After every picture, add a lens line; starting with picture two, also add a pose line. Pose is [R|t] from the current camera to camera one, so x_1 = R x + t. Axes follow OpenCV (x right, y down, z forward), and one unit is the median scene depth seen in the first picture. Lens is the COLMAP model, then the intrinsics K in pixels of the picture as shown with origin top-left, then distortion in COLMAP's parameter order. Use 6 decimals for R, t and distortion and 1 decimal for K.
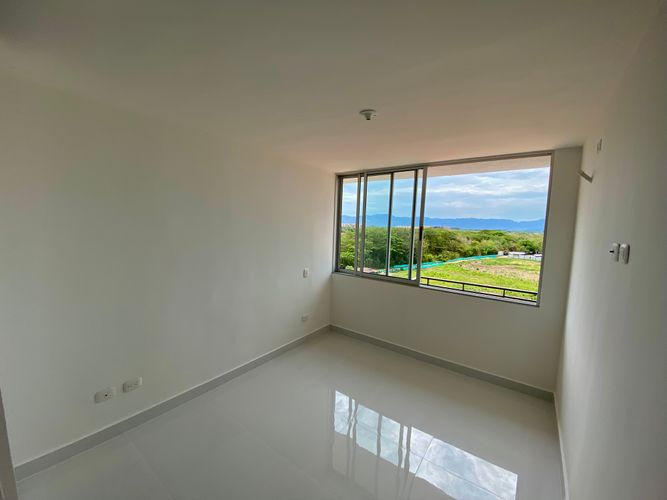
lens RADIAL K [[267.5, 0, 333.5], [0, 267.5, 250.0], [0, 0, 1]] dist [-0.011614, -0.012844]
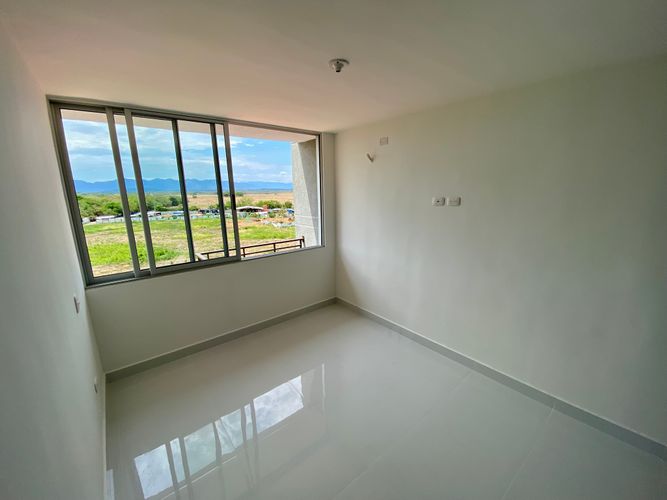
lens RADIAL K [[267.5, 0, 333.5], [0, 267.5, 250.0], [0, 0, 1]] dist [-0.011614, -0.012844]
pose [[0.233279, -0.247014, 0.940513, -0.389346], [0.106899, 0.967851, 0.227679, -0.062481], [-0.966516, 0.047427, 0.252185, 0.394623]]
